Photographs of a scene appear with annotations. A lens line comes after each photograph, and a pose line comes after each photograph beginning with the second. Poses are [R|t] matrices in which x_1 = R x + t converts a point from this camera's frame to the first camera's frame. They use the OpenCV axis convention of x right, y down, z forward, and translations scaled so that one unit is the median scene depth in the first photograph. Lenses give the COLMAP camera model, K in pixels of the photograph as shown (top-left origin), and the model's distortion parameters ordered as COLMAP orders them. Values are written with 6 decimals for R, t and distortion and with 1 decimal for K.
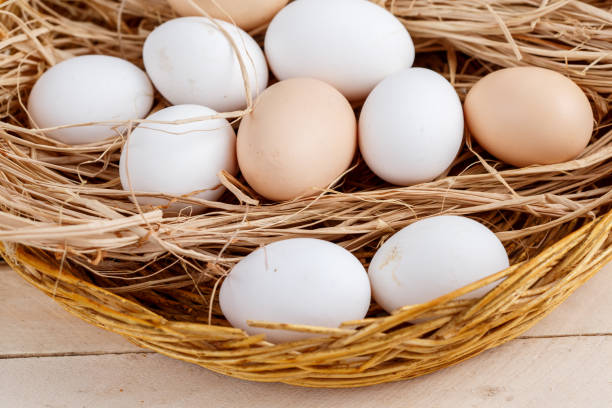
lens RADIAL K [[2062.7, 0, 306.0], [0, 2062.7, 204.0], [0, 0, 1]] dist [-0.111503, -0.686941]
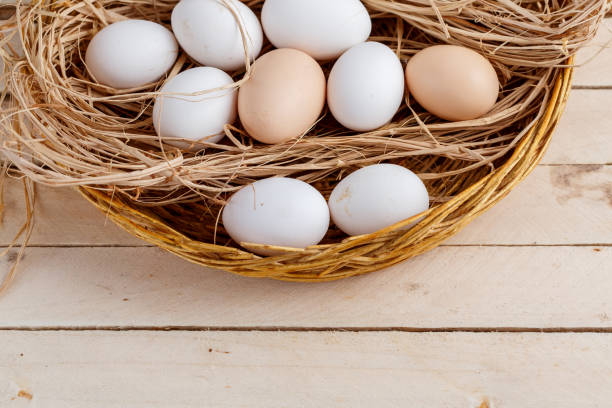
lens RADIAL K [[2062.7, 0, 306.0], [0, 2062.7, 204.0], [0, 0, 1]] dist [-0.111503, -0.686941]
pose [[0.999473, 0.032093, -0.004783, 0.020978], [-0.030612, 0.981505, 0.188974, -0.225795], [0.010760, -0.188728, 0.981971, -0.371610]]
